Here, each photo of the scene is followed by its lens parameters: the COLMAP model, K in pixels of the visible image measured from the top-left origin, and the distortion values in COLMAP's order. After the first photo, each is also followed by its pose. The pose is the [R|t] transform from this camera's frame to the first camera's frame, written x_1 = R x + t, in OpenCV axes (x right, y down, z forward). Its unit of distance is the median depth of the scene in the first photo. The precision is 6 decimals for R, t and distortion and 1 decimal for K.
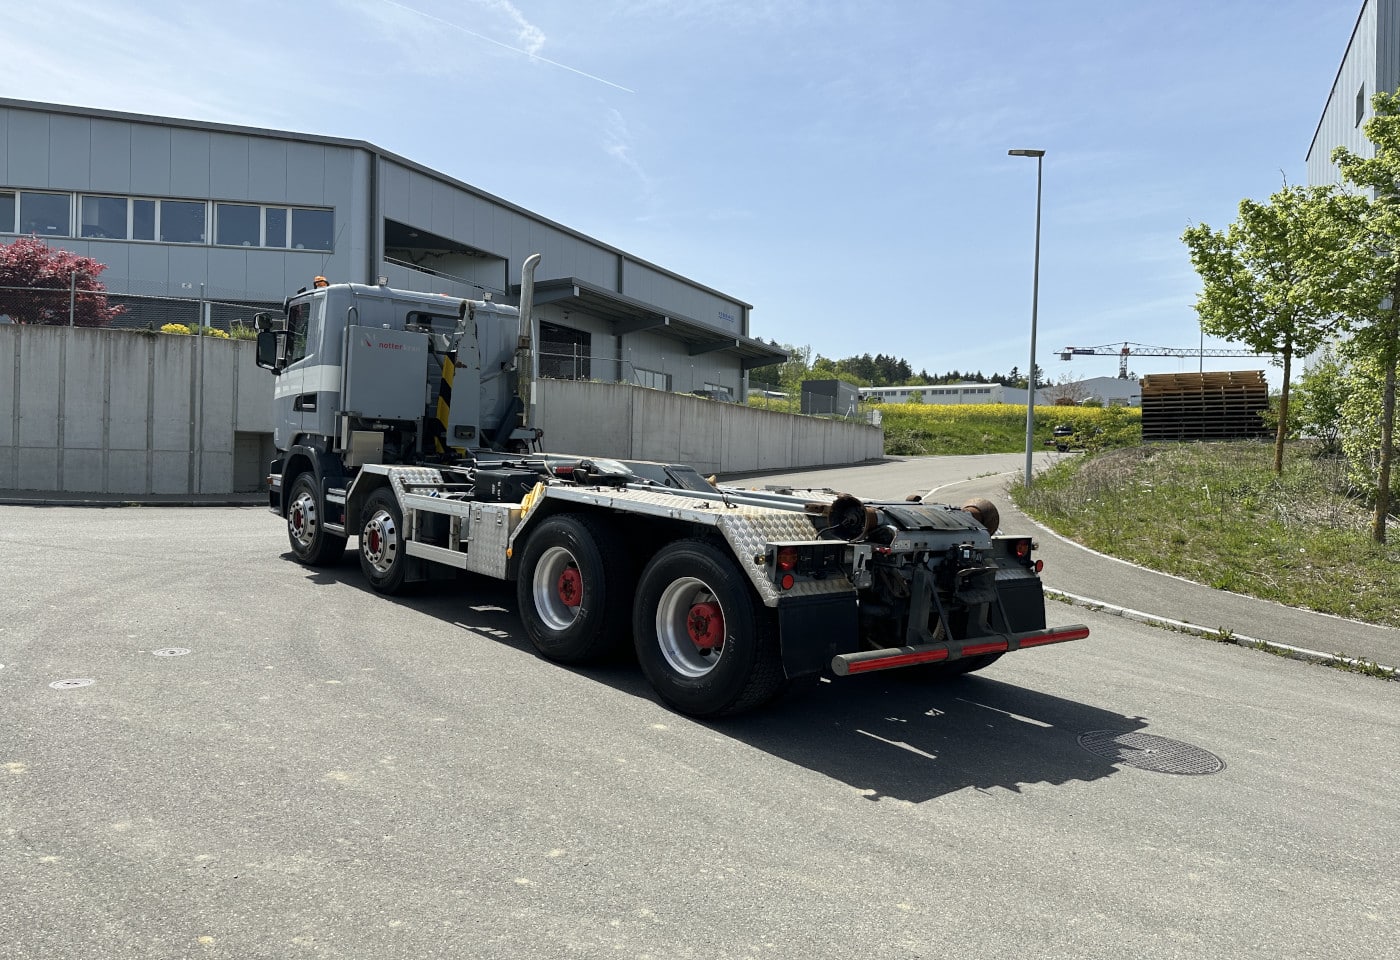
lens RADIAL K [[977.8, 0, 710.4], [0, 977.8, 474.6], [0, 0, 1]] dist [0.065029, -0.099490]
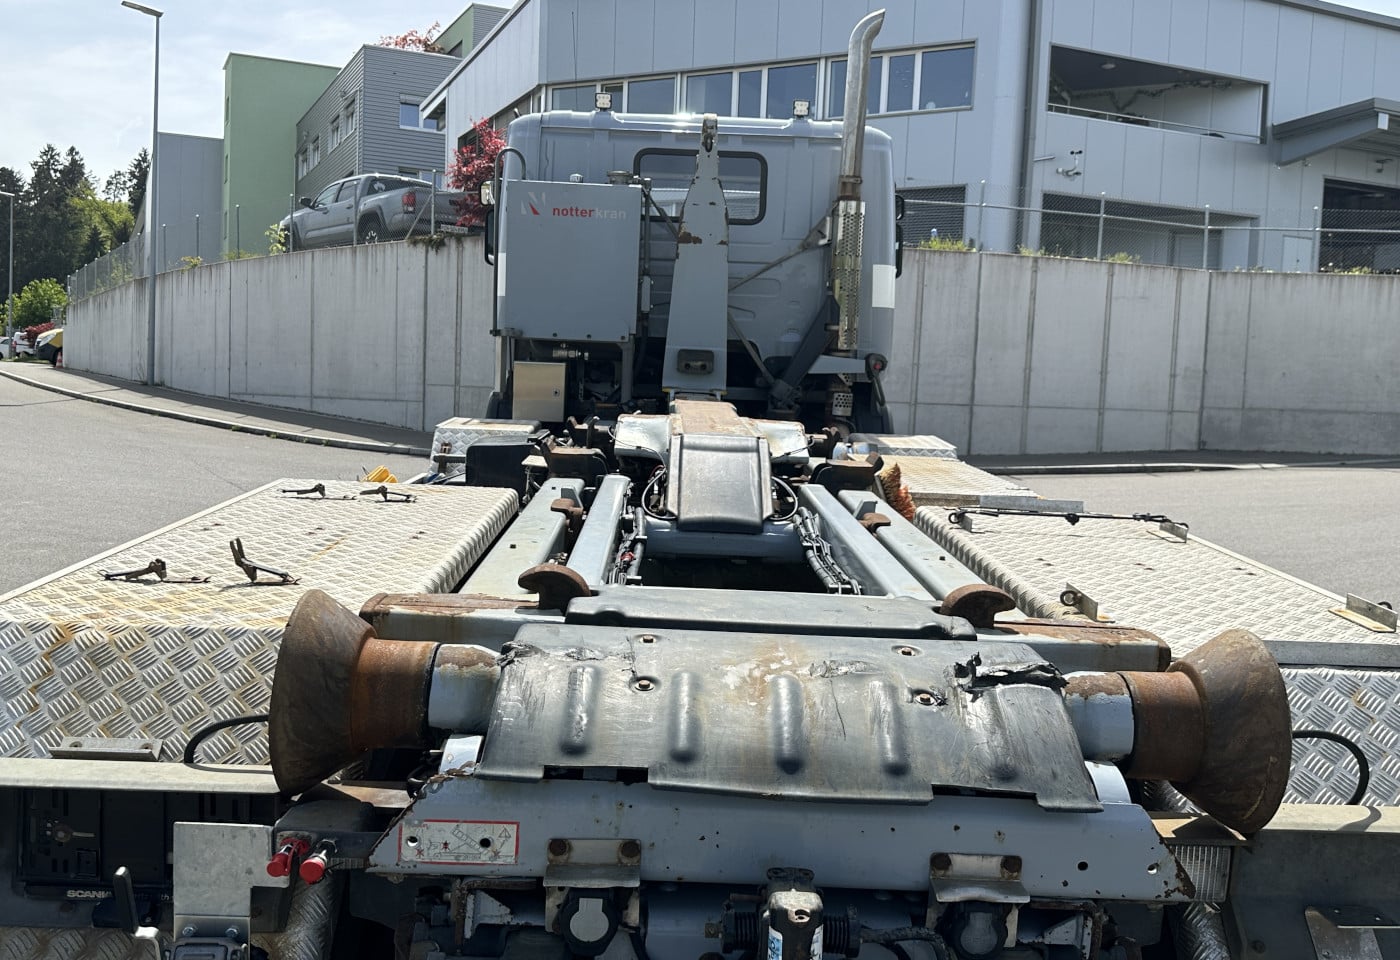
lens RADIAL K [[1332.8, 0, 700.0], [0, 1332.8, 480.0], [0, 0, 1]] dist [0.083584, -0.111847]
pose [[0.773421, 0.047364, -0.632121, 0.098430], [-0.023271, 0.998654, 0.046354, -0.005413], [0.633466, -0.021141, 0.773482, 0.189009]]
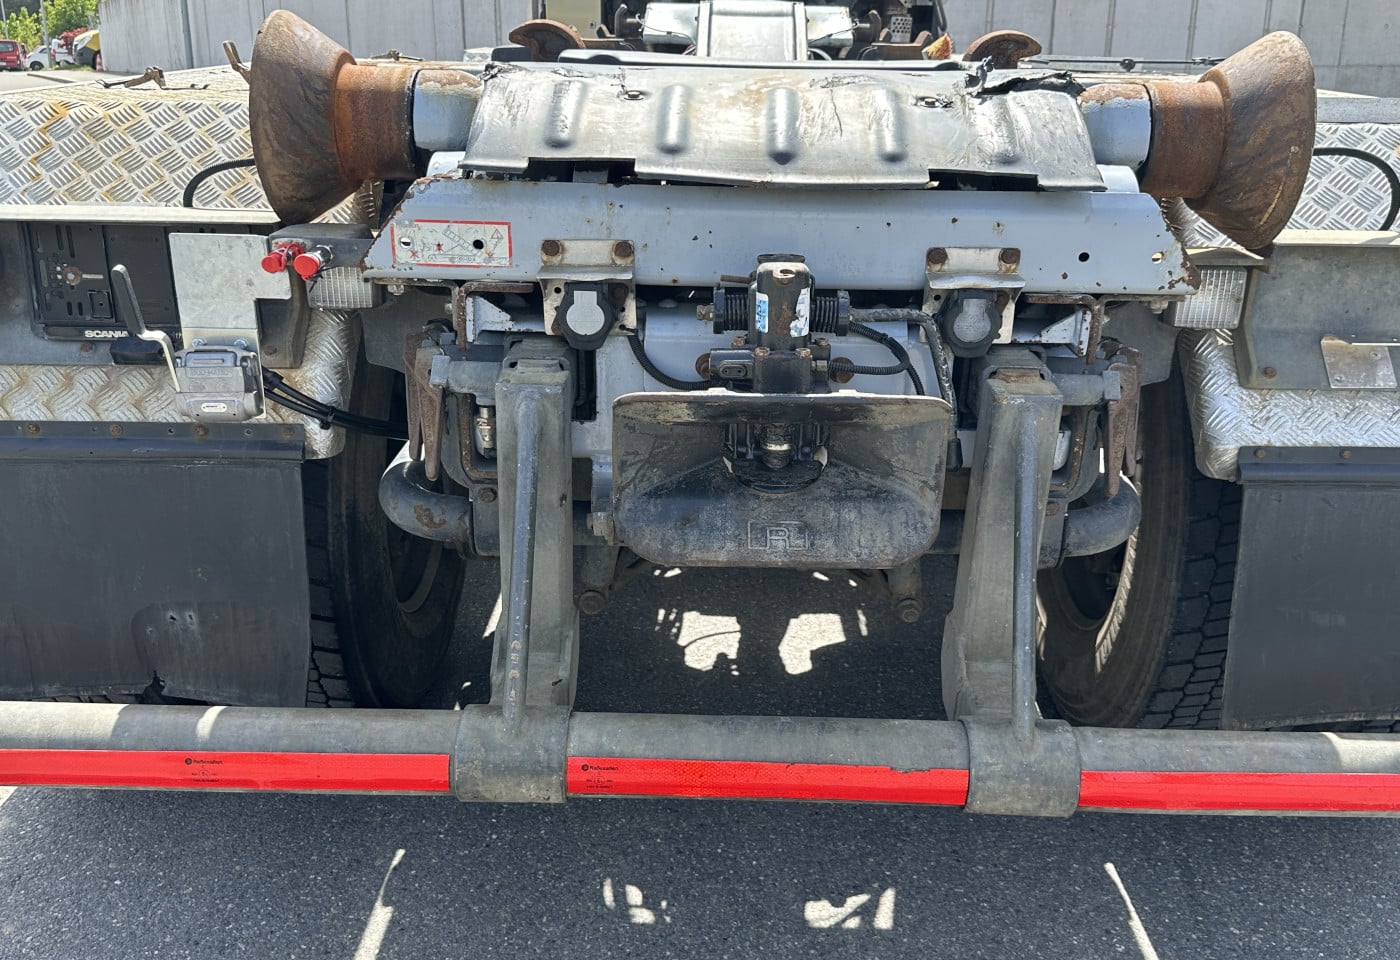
lens RADIAL K [[1328.9, 0, 708.3], [0, 1328.9, 504.2], [0, 0, 1]] dist [0.155313, -0.273343]
pose [[0.747696, 0.177166, -0.639971, 0.102495], [0.006899, 0.961627, 0.274272, 0.010753], [0.664005, -0.209487, 0.717783, 0.190587]]
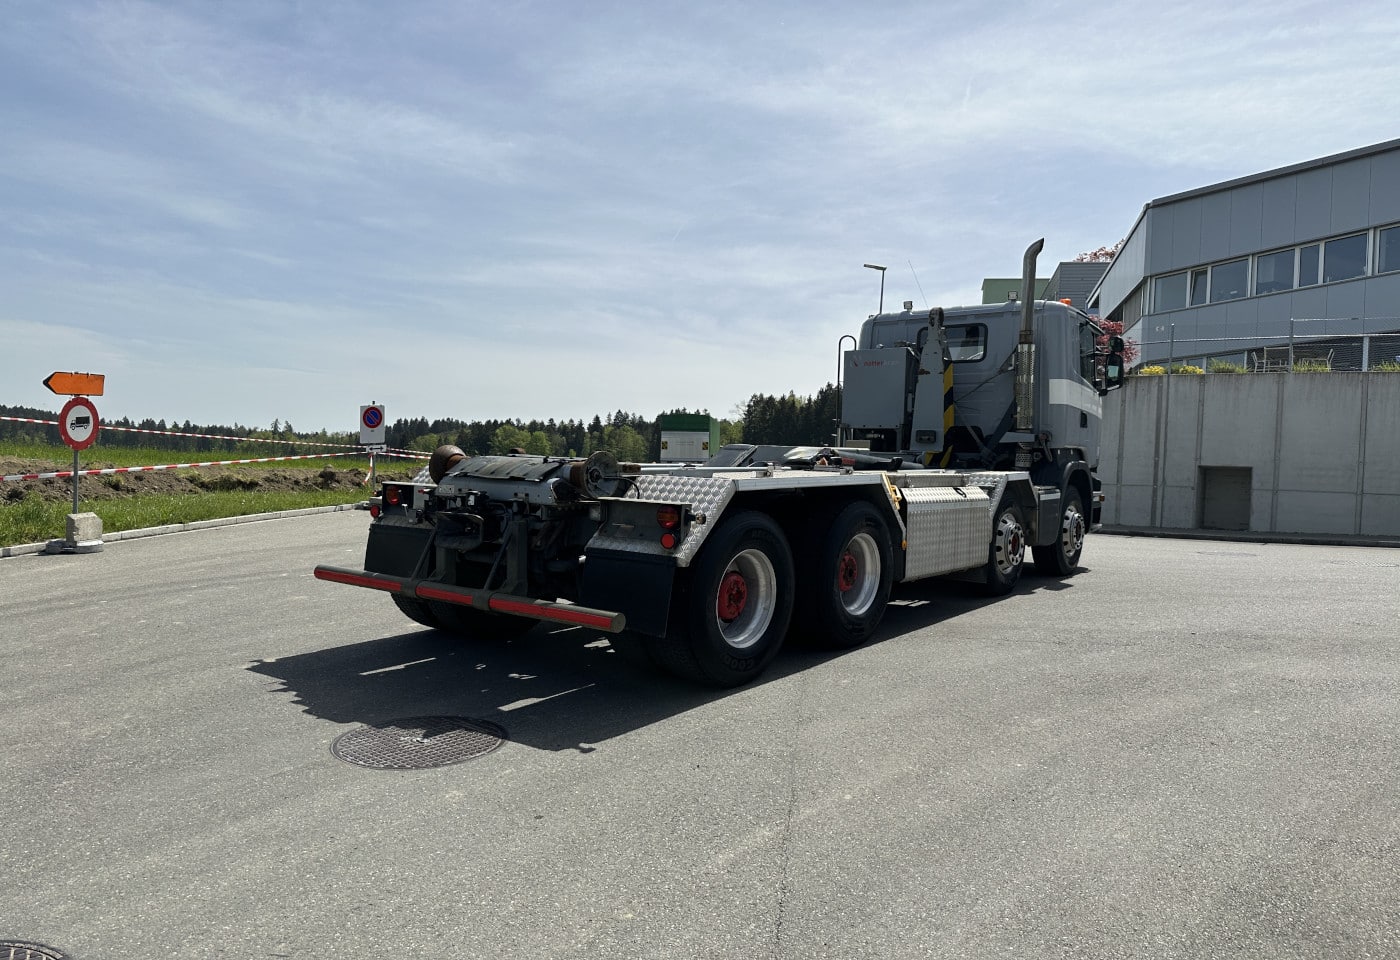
lens RADIAL K [[977.8, 0, 710.4], [0, 977.8, 474.6], [0, 0, 1]] dist [0.065029, -0.099490]
pose [[0.237258, -0.023123, -0.971171, 0.302716], [-0.046867, 0.998280, -0.035218, 0.018798], [0.970315, 0.053872, 0.235767, 0.240516]]
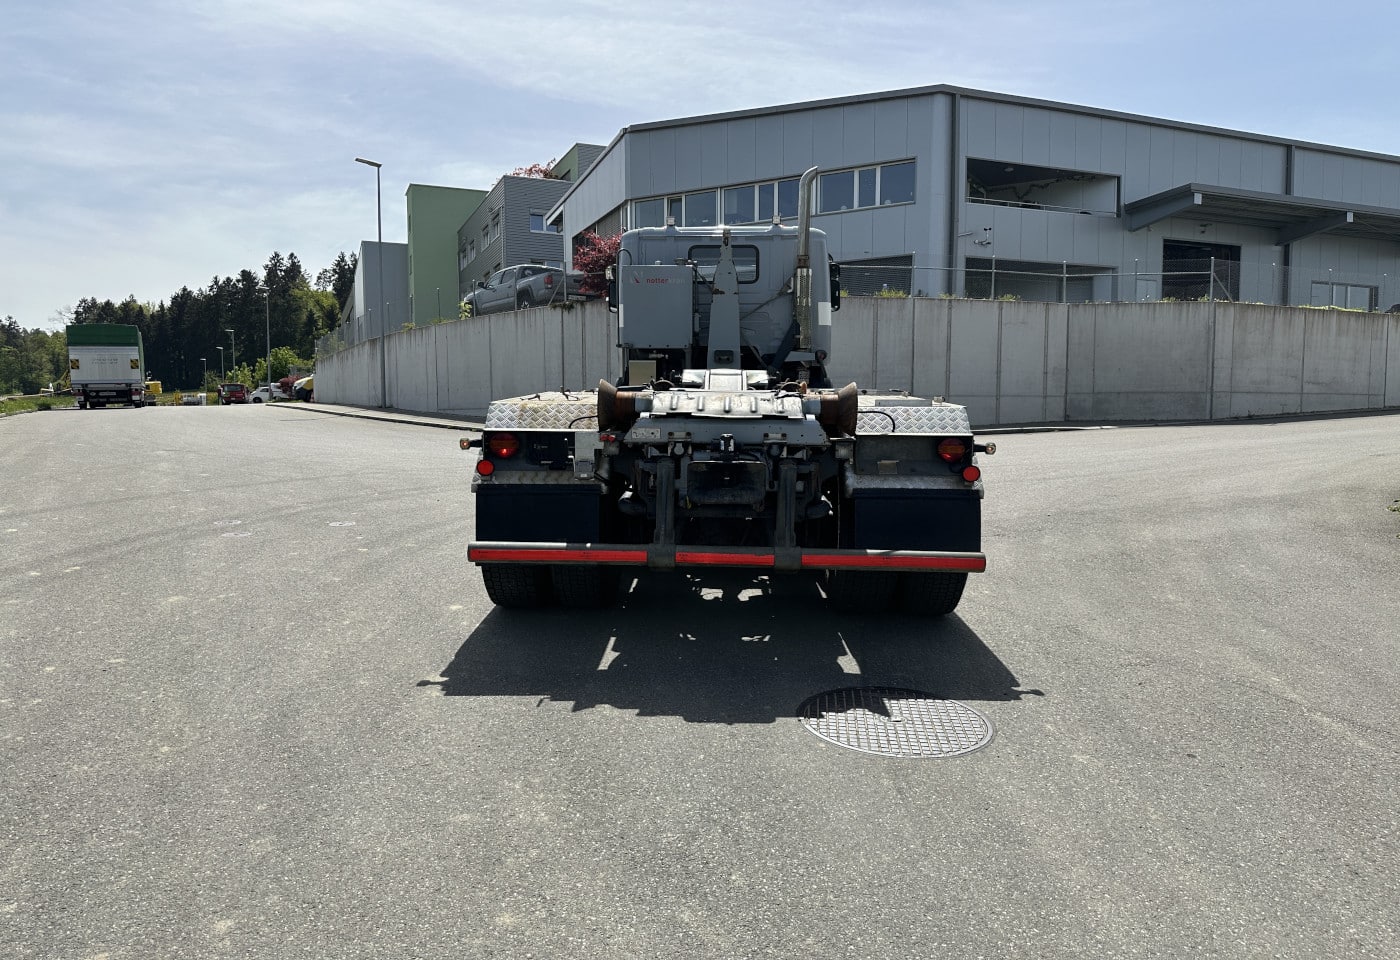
lens RADIAL K [[978.0, 0, 706.3], [0, 978.0, 478.2], [0, 0, 1]] dist [0.117953, -0.183741]
pose [[0.746834, 0.021457, -0.664664, 0.190932], [0.011974, 0.998883, 0.045701, 0.016907], [0.664903, -0.042089, 0.745743, 0.090315]]
